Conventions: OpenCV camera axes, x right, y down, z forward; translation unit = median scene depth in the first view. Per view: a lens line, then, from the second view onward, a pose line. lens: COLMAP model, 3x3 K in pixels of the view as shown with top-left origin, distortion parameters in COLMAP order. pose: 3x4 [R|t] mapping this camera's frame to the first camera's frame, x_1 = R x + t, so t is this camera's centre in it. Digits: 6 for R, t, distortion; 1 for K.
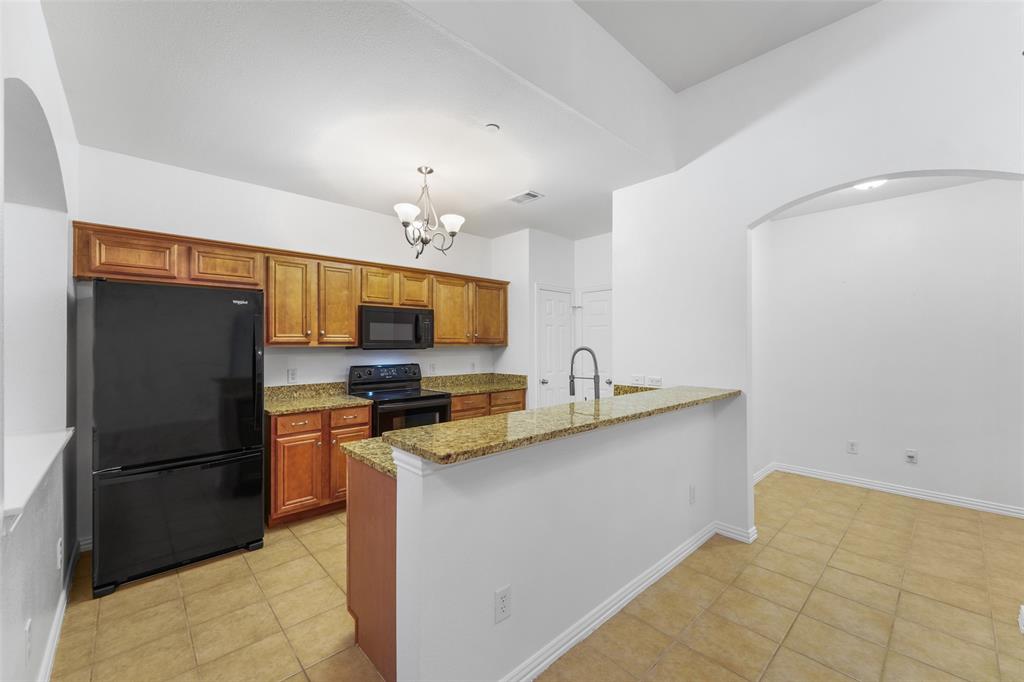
lens RADIAL K [[406.8, 0, 506.2], [0, 406.8, 345.1], [0, 0, 1]] dist [-0.001543, -0.000157]
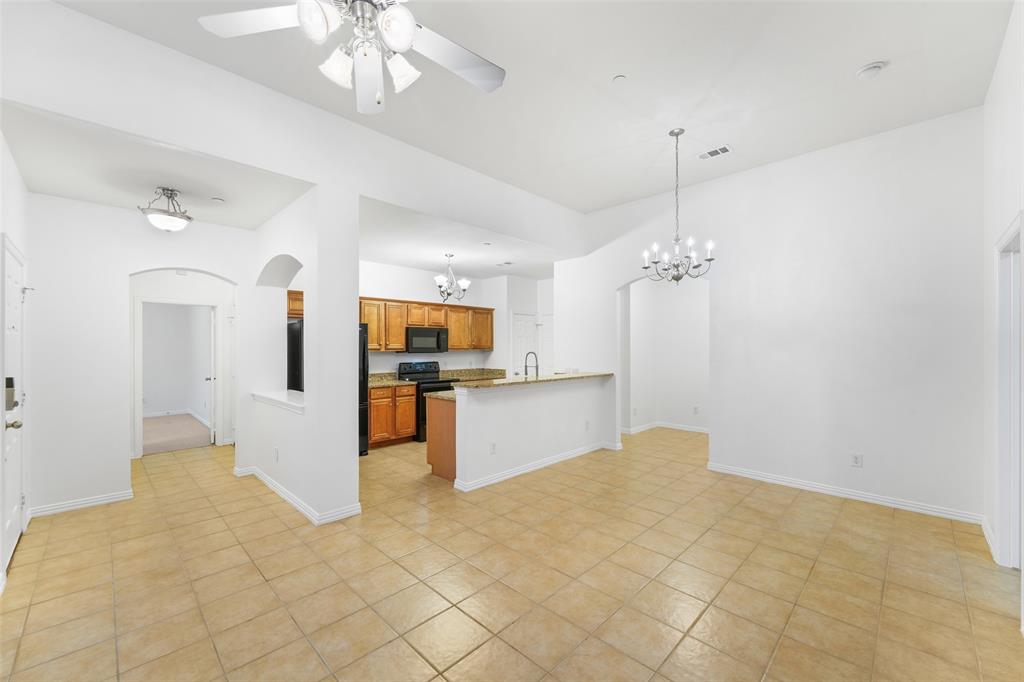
lens RADIAL K [[406.8, 0, 509.5], [0, 406.8, 342.2], [0, 0, 1]] dist [-0.001543, -0.000157]
pose [[0.998691, 0.000205, 0.051151, -0.018233], [0.000529, 0.999897, -0.014326, -0.009695], [-0.051148, 0.014335, 0.998588, -0.743286]]
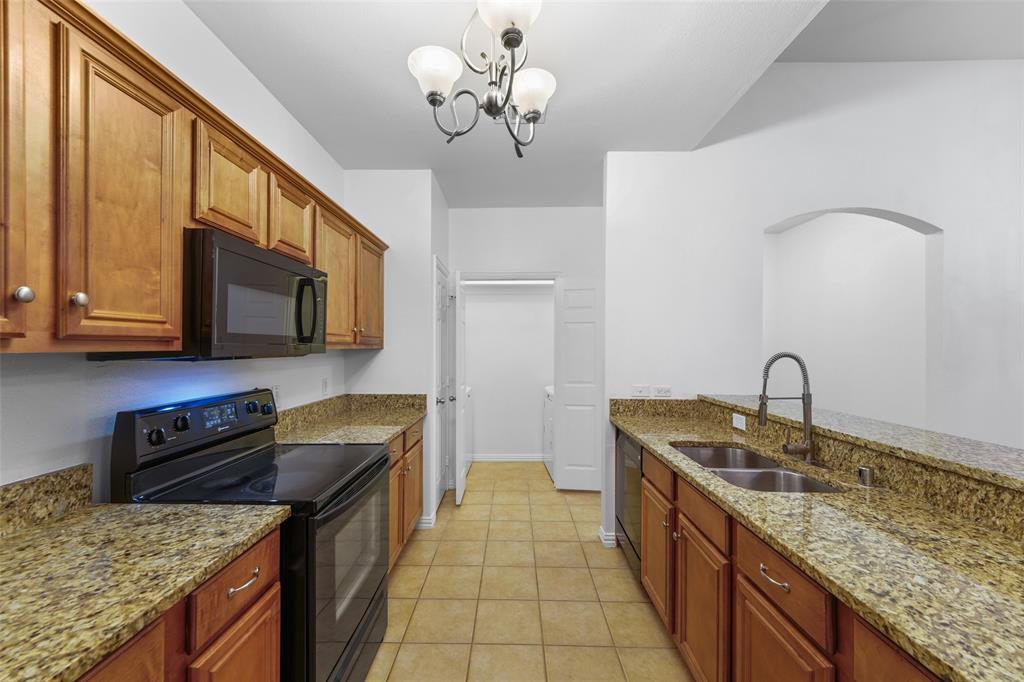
lens RADIAL K [[406.8, 0, 513.0], [0, 406.8, 344.7], [0, 0, 1]] dist [-0.001543, -0.000157]
pose [[0.679520, 0.011247, 0.733571, -0.437353], [-0.007039, 0.999936, -0.008810, -0.000849], [-0.733624, 0.000823, 0.679556, 0.595689]]
